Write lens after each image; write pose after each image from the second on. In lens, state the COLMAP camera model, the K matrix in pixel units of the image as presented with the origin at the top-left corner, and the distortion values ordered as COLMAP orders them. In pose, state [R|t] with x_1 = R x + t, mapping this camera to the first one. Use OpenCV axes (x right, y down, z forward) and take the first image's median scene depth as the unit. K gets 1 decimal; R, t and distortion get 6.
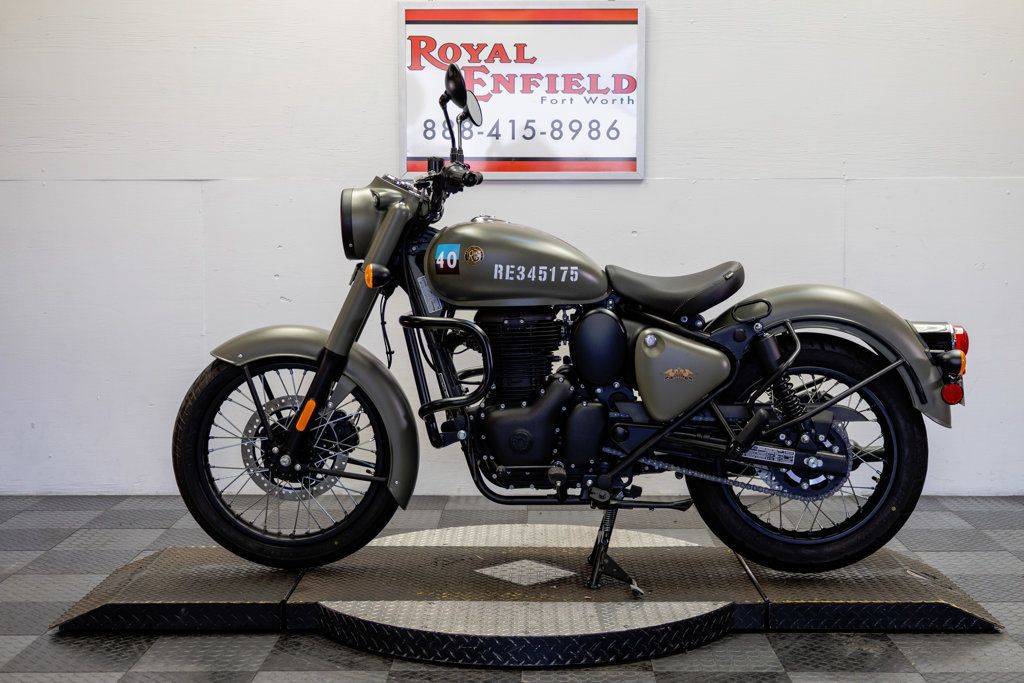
lens RADIAL K [[1446.7, 0, 512.0], [0, 1446.7, 341.5], [0, 0, 1]] dist [0.013240, -0.008797]
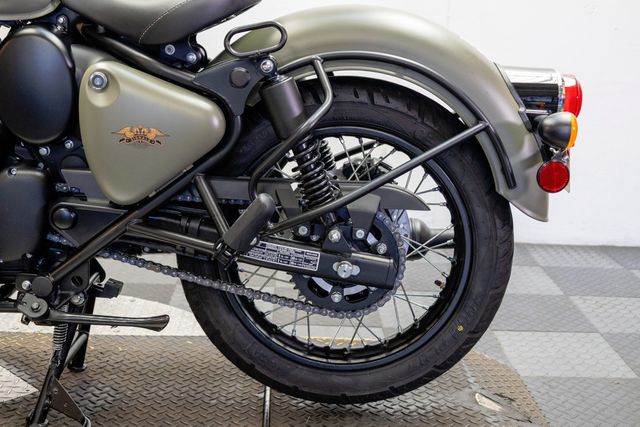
lens RADIAL K [[893.3, 0, 320.0], [0, 893.3, 213.5], [0, 0, 1]] dist [0.004955, 0.004920]
pose [[0.998252, 0.029937, 0.050958, 0.169997], [-0.037737, 0.986437, 0.159743, -0.009375], [-0.045485, -0.161387, 0.985842, 0.575751]]
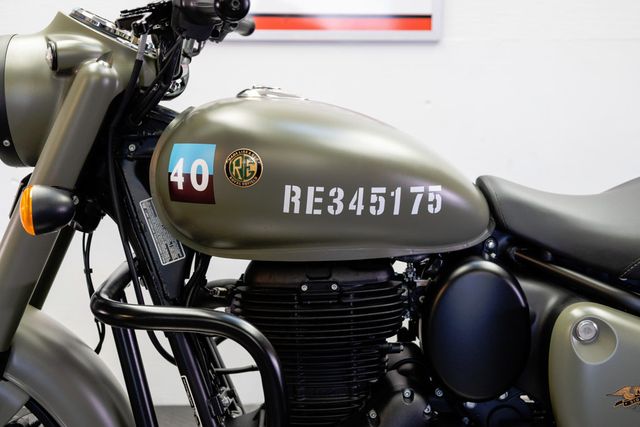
lens RADIAL K [[904.2, 0, 320.0], [0, 904.2, 213.5], [0, 0, 1]] dist [0.013240, -0.008797]
pose [[0.998210, -0.007845, 0.059282, -0.017830], [0.004236, 0.998144, 0.060754, -0.060572], [-0.059649, -0.060394, 0.996391, 0.663707]]
